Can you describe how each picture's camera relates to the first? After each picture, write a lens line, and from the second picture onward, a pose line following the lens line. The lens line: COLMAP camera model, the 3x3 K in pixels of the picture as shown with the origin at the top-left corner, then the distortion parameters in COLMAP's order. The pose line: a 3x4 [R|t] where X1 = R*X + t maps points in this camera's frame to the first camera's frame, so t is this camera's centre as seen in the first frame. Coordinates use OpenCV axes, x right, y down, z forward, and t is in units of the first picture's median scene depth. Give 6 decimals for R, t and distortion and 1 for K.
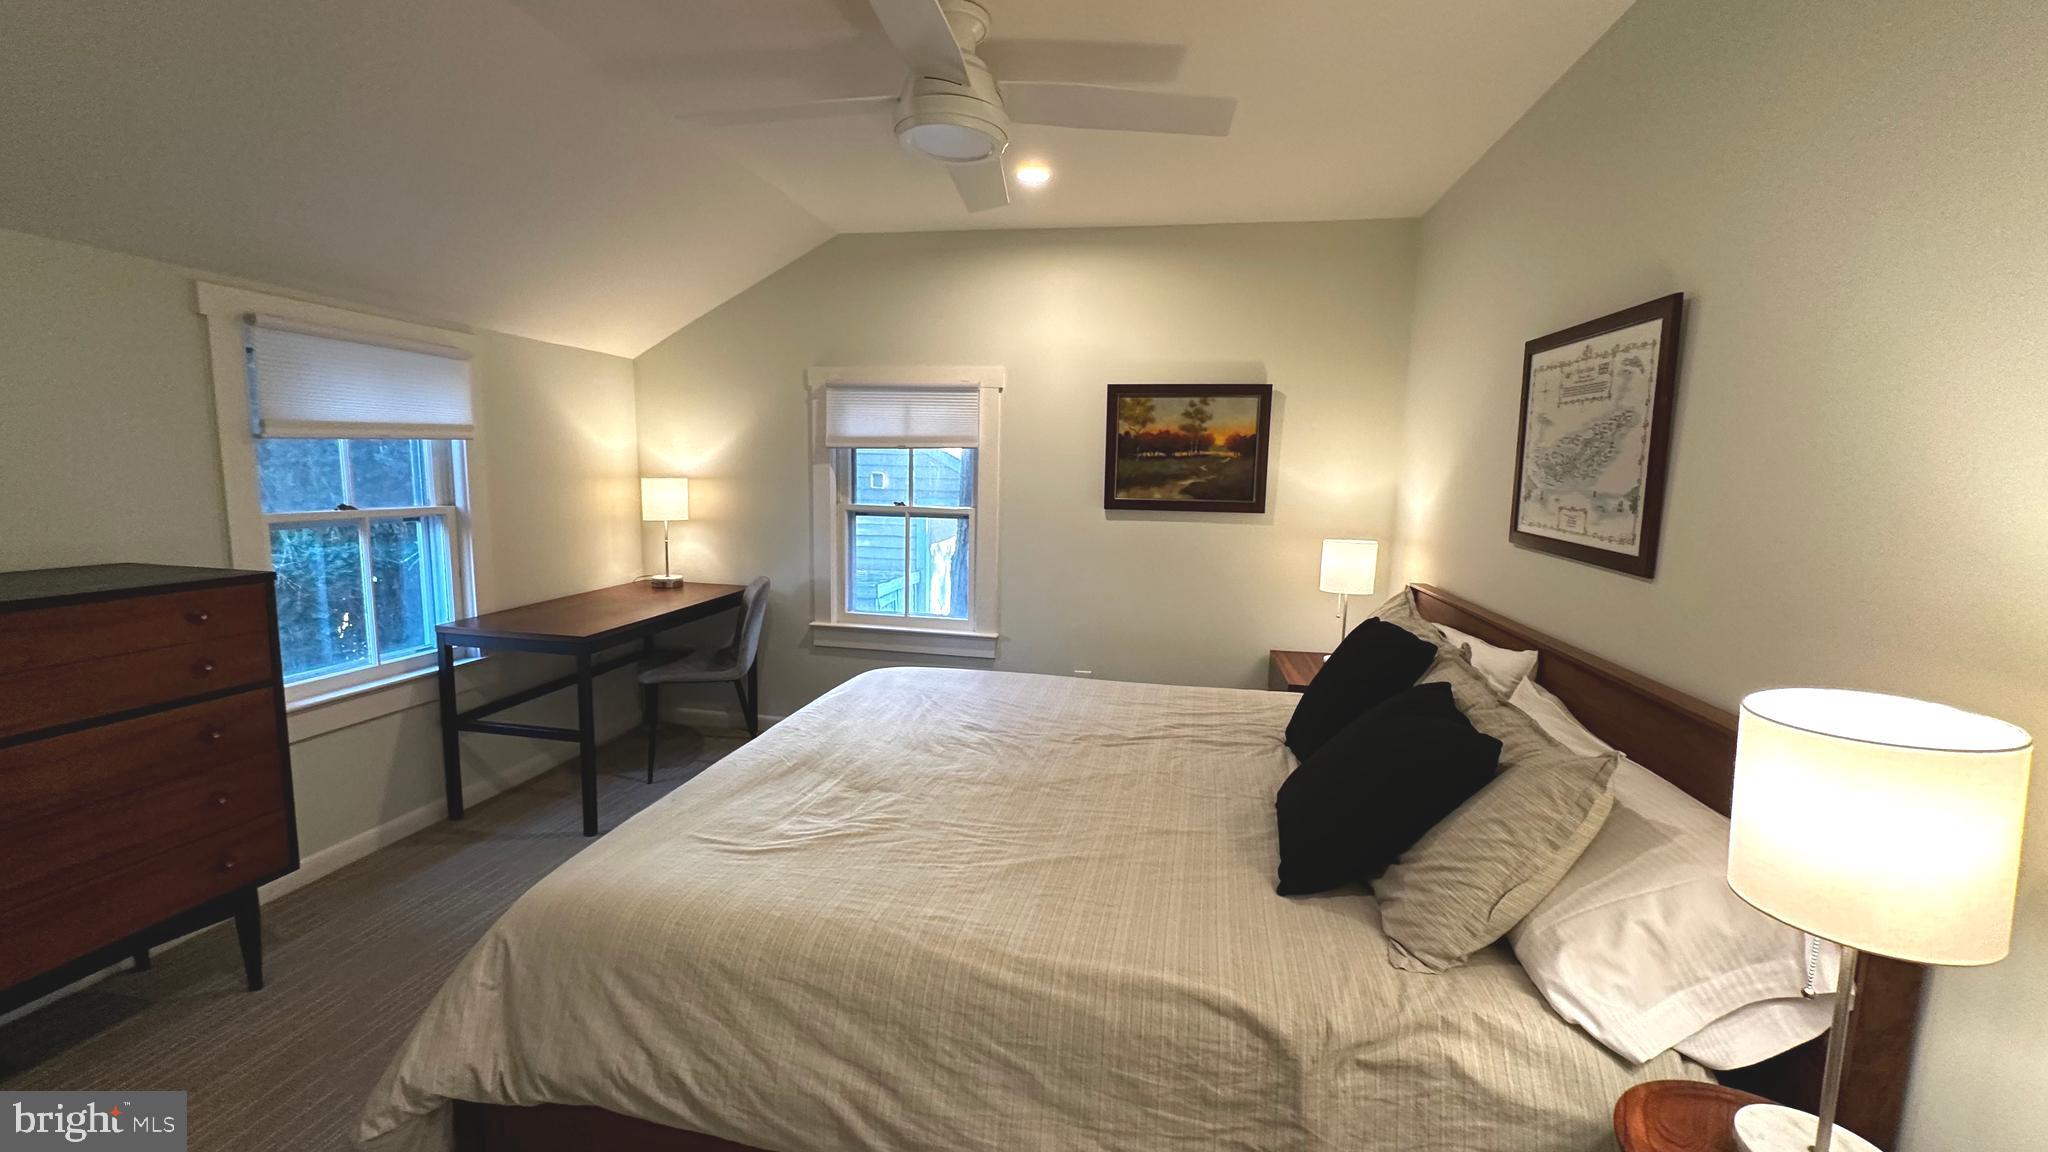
lens RADIAL K [[818.5, 0, 1024.0], [0, 818.5, 576.0], [0, 0, 1]] dist [-0.003311, 0.000377]
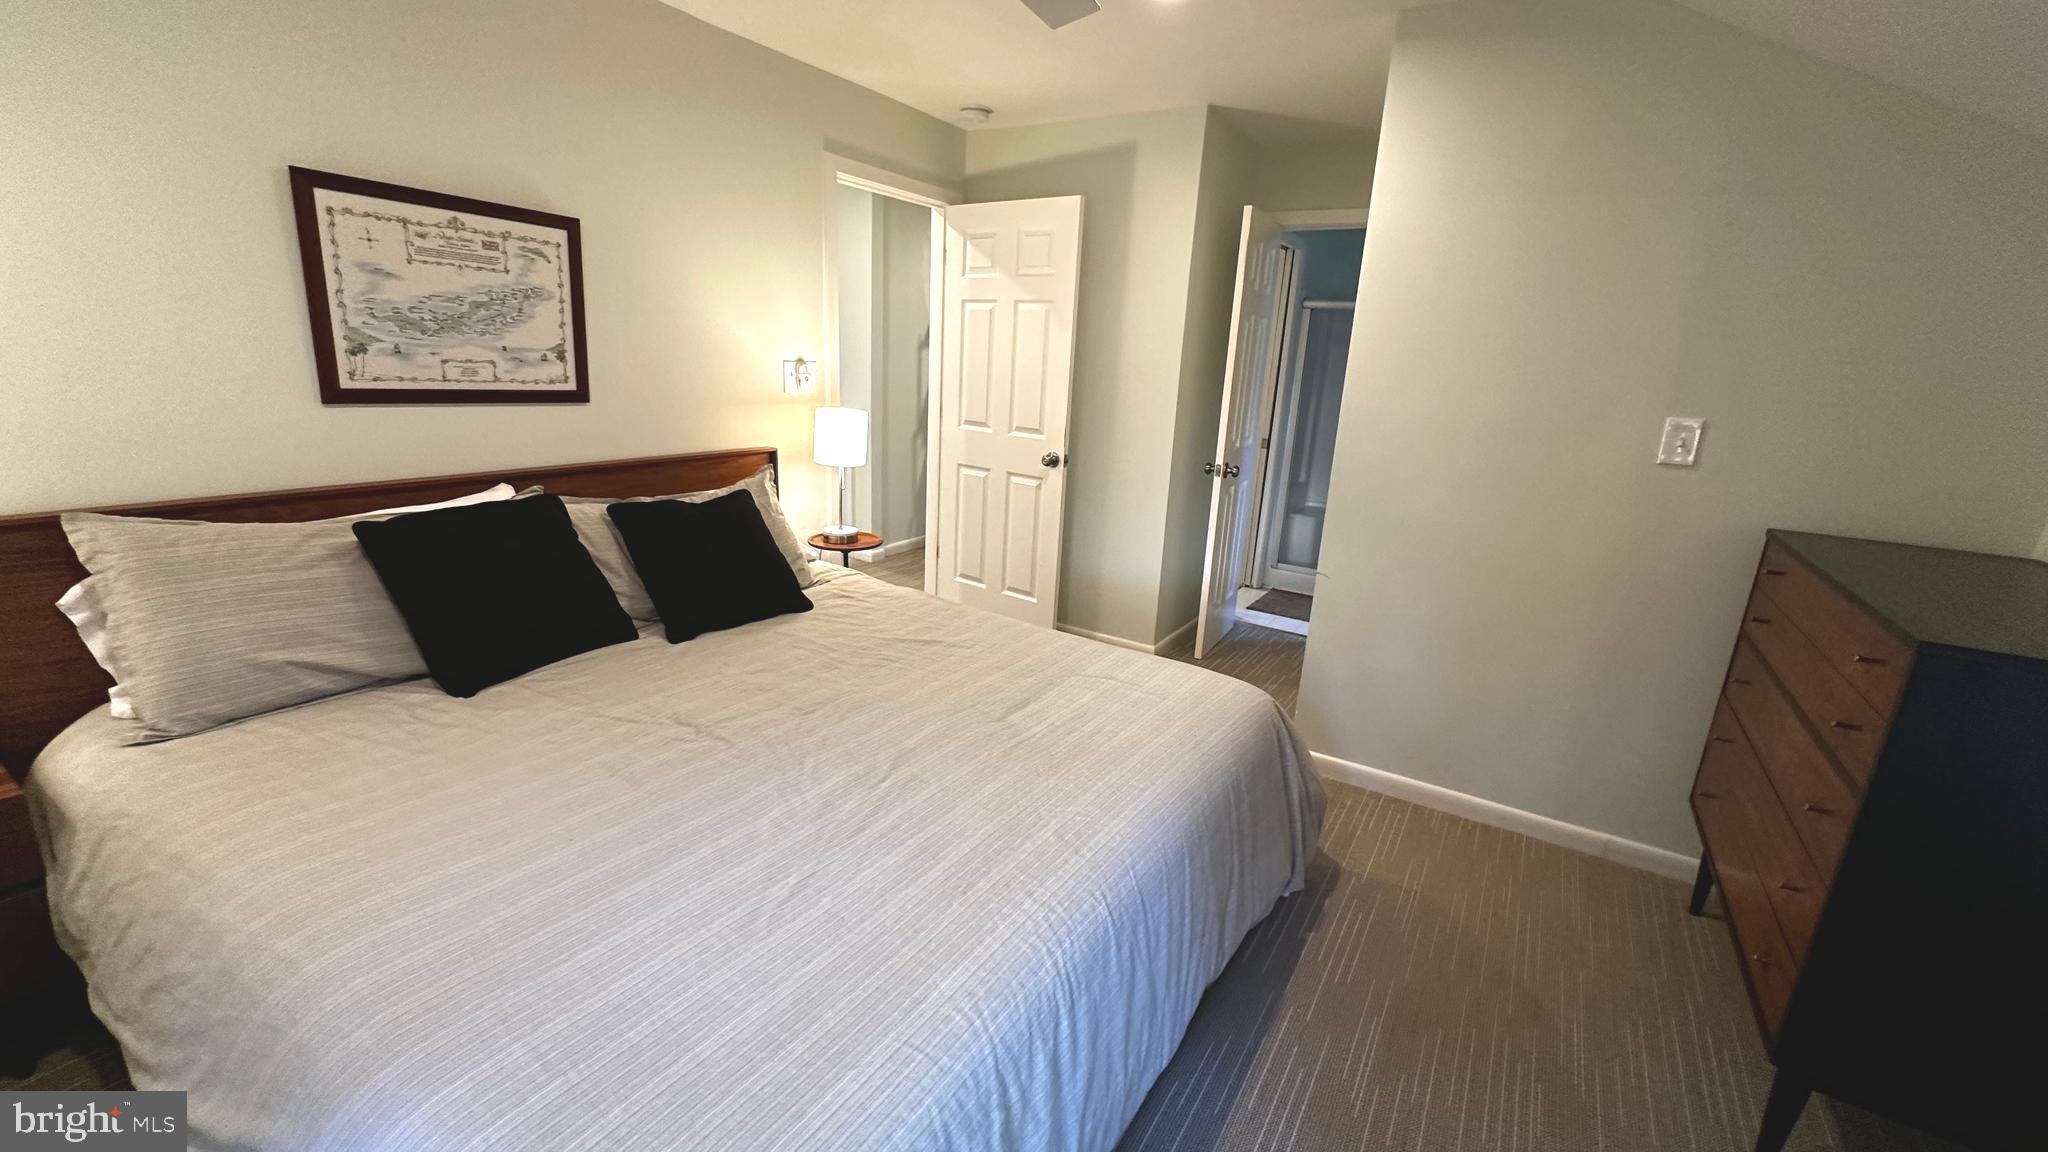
lens RADIAL K [[818.5, 0, 1024.0], [0, 818.5, 576.0], [0, 0, 1]] dist [-0.003311, 0.000377]
pose [[-0.924523, -0.170388, 0.340918, -0.291071], [-0.026208, 0.920806, 0.389138, -0.151712], [-0.380224, 0.350833, -0.855772, 0.994562]]
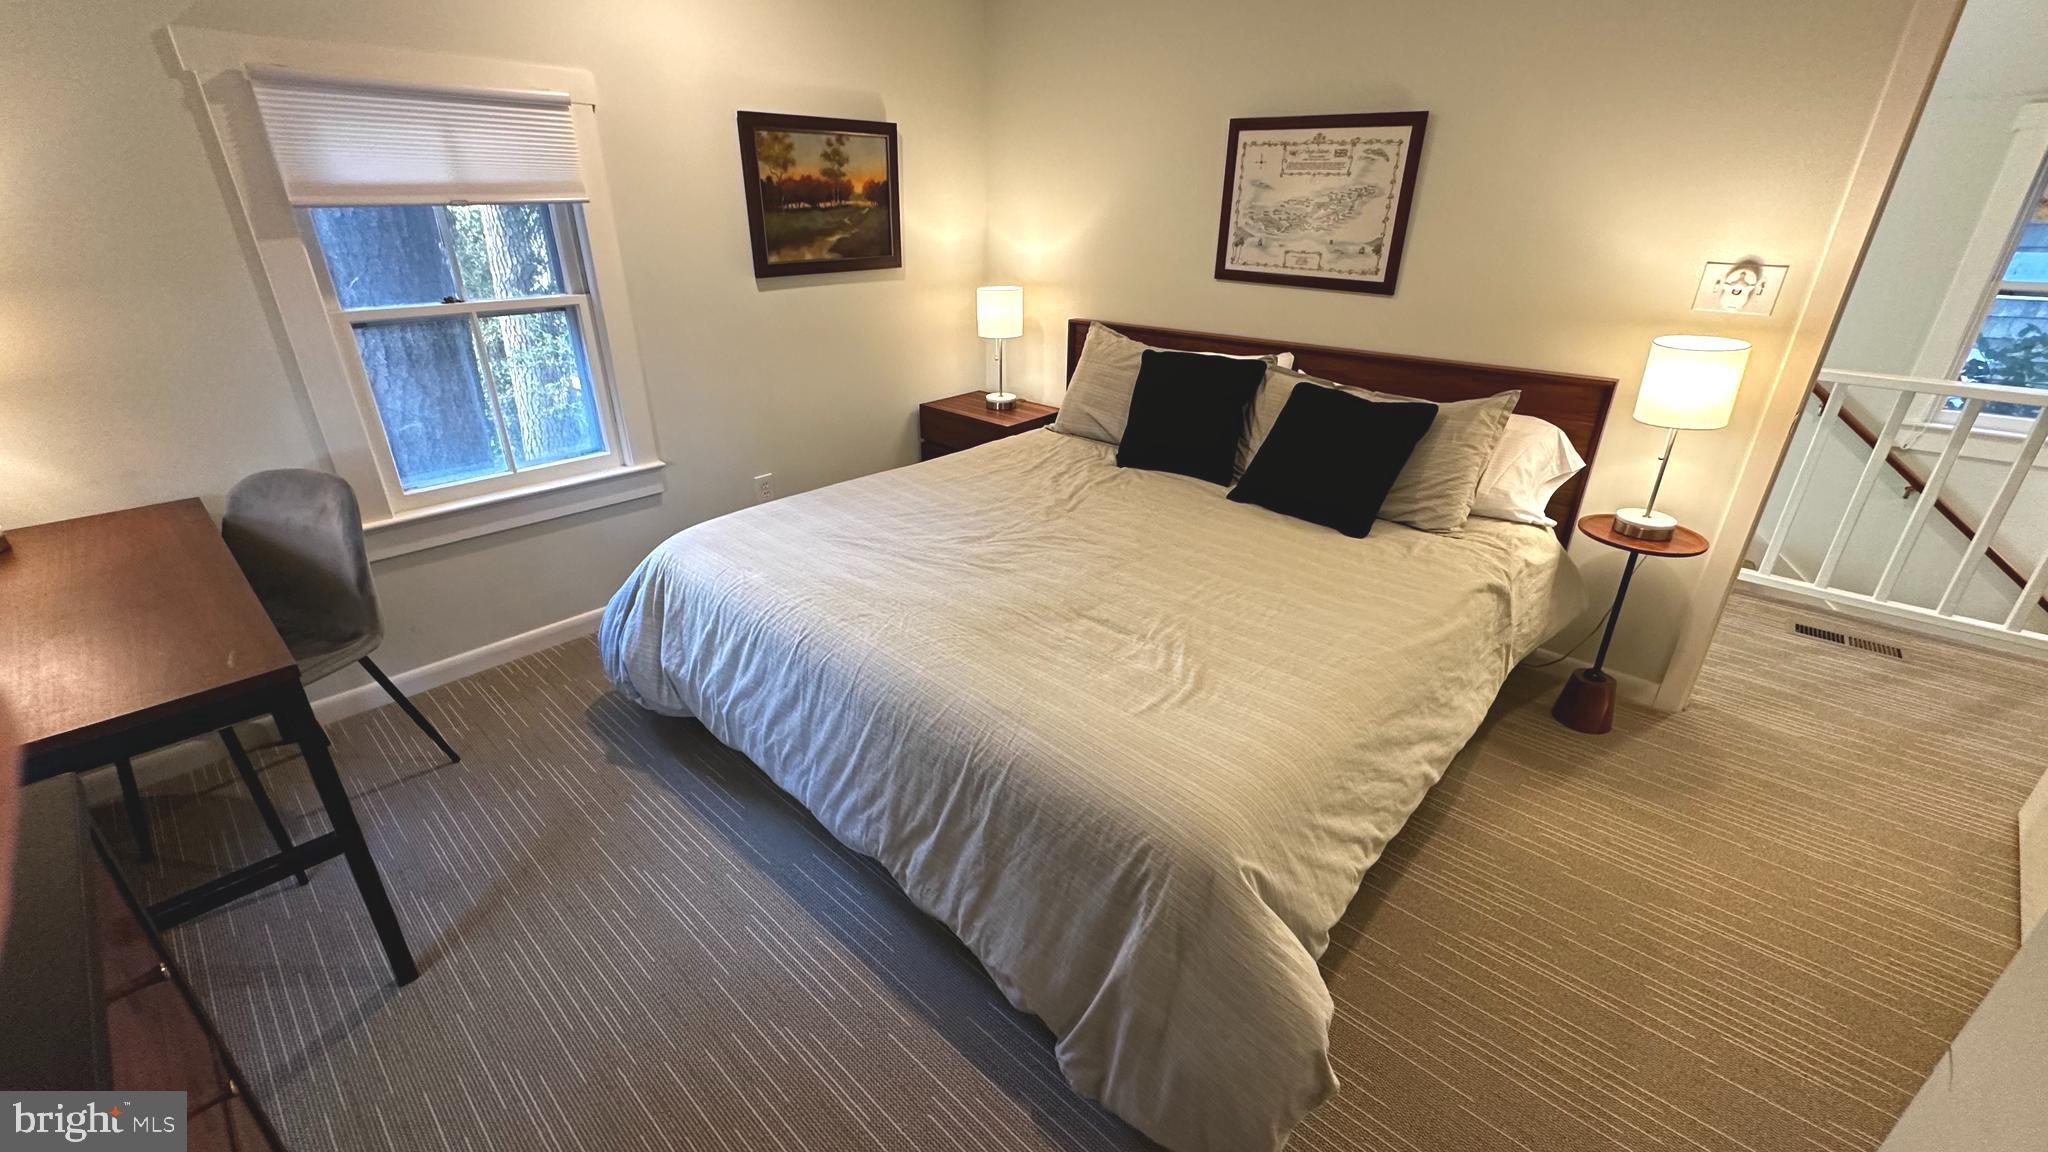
lens RADIAL K [[818.5, 0, 1024.0], [0, 818.5, 576.0], [0, 0, 1]] dist [-0.003311, 0.000377]
pose [[0.524823, -0.374085, 0.764605, -0.536046], [0.117799, 0.921531, 0.370005, -0.082432], [-0.843021, -0.104118, 0.527707, 0.314210]]
